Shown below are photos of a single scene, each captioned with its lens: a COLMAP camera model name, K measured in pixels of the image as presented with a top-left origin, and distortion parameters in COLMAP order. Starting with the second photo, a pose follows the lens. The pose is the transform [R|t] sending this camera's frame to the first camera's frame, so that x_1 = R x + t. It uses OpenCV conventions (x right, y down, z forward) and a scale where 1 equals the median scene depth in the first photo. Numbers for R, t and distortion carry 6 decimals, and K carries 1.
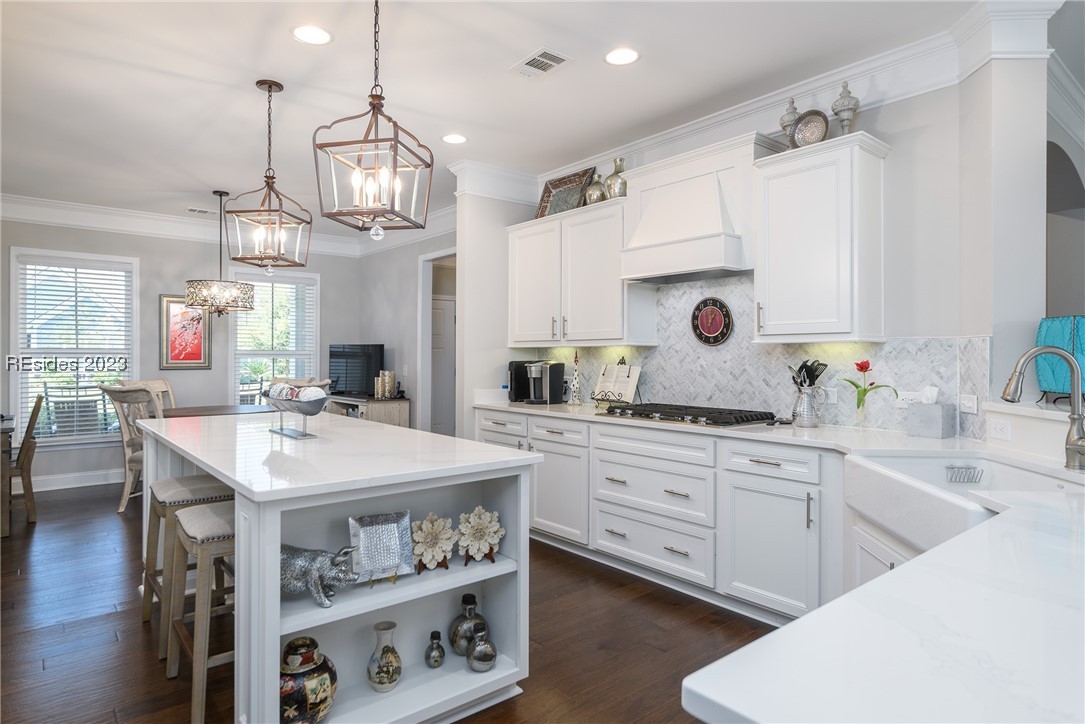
lens RADIAL K [[631.3, 0, 550.9], [0, 631.3, 356.2], [0, 0, 1]] dist [-0.002247, -0.001147]
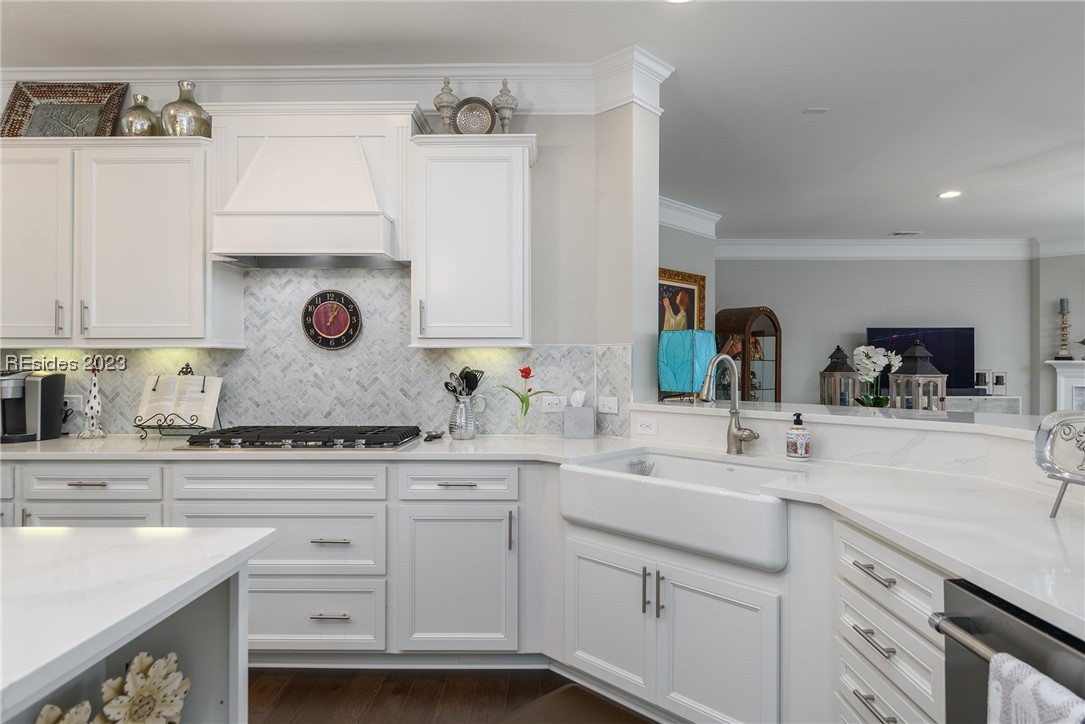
lens RADIAL K [[632.1, 0, 564.6], [0, 632.1, 360.6], [0, 0, 1]] dist [-0.003381, -0.000247]
pose [[0.643489, 0.001868, 0.765453, -0.184057], [0.001453, 0.999992, -0.003662, 0.000833], [-0.765454, 0.003468, 0.643481, 0.260748]]
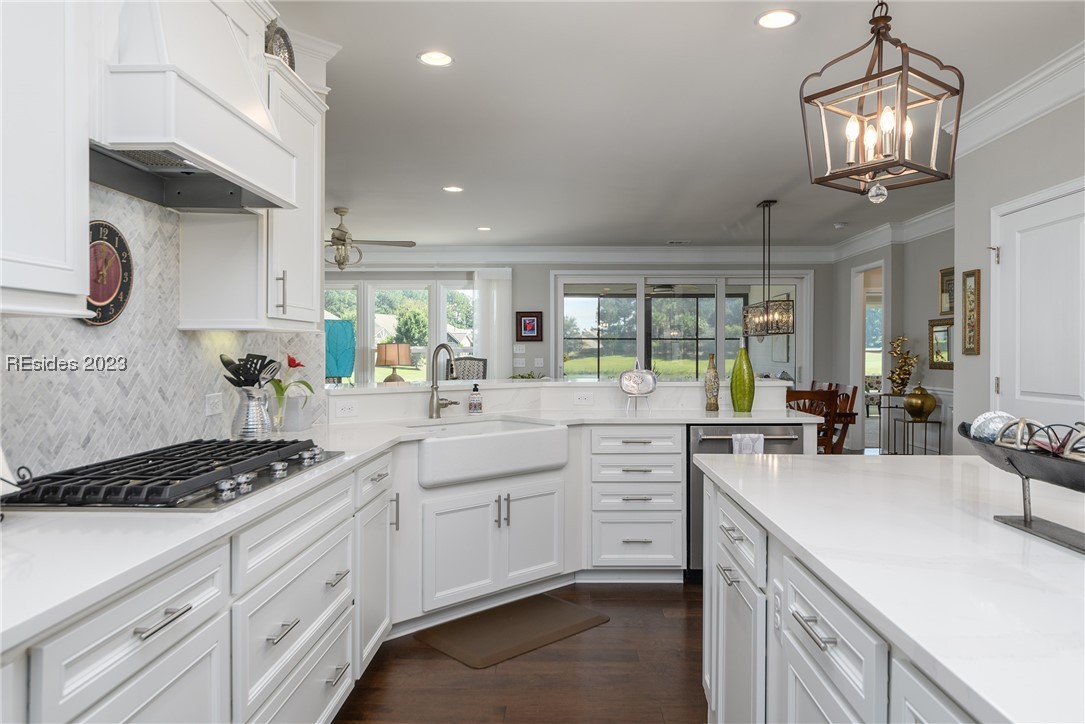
lens RADIAL K [[725.6, 0, 552.0], [0, 725.6, 356.4], [0, 0, 1]] dist [0.002193, 0.002397]
pose [[-0.746202, -0.008981, 0.665659, -0.366415], [-0.003866, 0.999951, 0.009157, -0.000521], [-0.665709, 0.004259, -0.746200, 1.238443]]
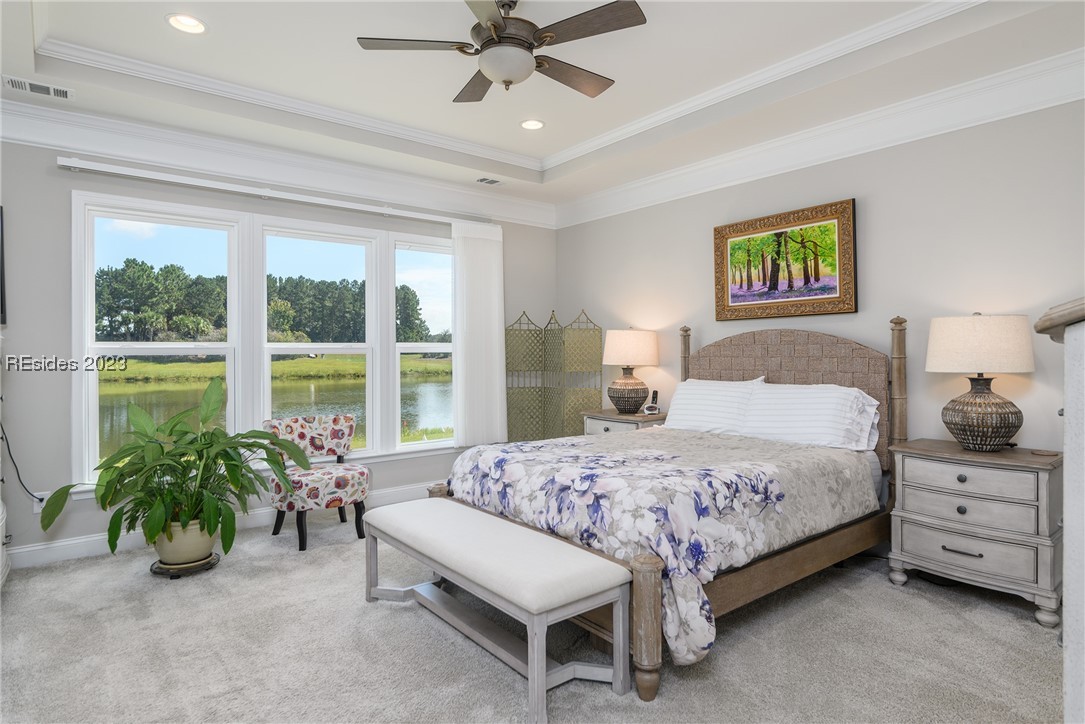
lens RADIAL K [[592.3, 0, 550.2], [0, 592.3, 355.9], [0, 0, 1]] dist [0.000432, -0.000306]
pose [[-0.999616, 0.003558, 0.027470, 0.427257], [0.003747, 0.999970, 0.006827, 0.006520], [-0.027445, 0.006927, -0.999599, -1.796988]]
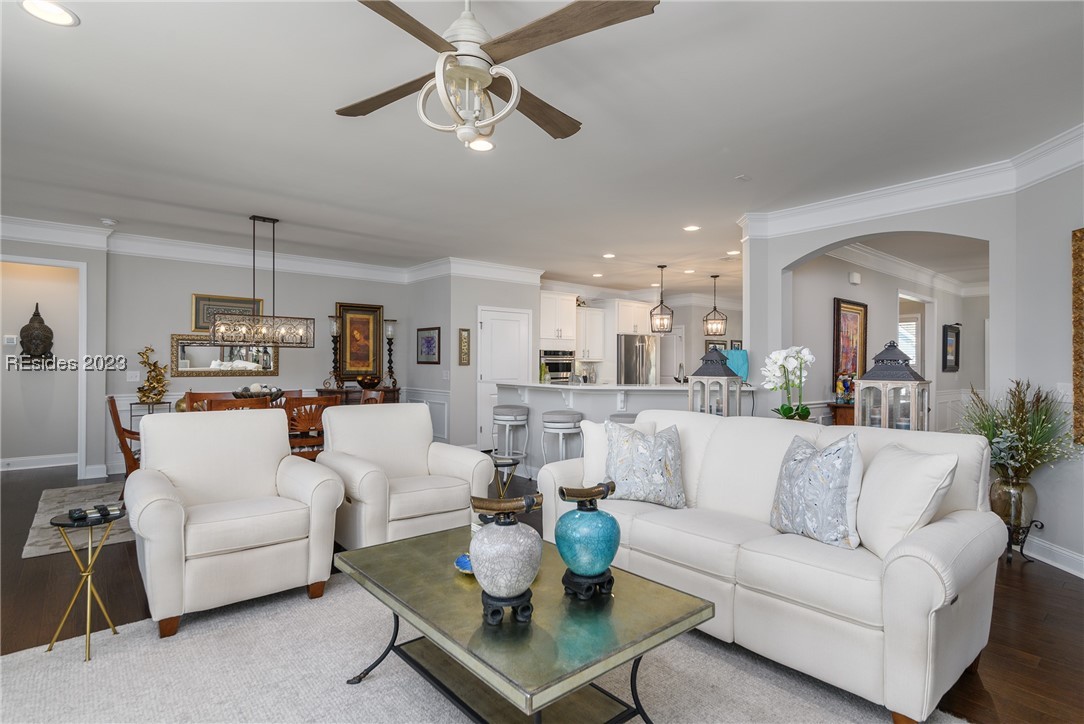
lens RADIAL K [[547.3, 0, 536.7], [0, 547.3, 367.1], [0, 0, 1]] dist [0.001028, 0.000314]
pose [[-0.009517, 0.002043, -0.999953, 2.007467], [-0.007122, 0.999972, 0.002111, 0.005592], [0.999929, 0.007142, -0.009502, 0.164378]]
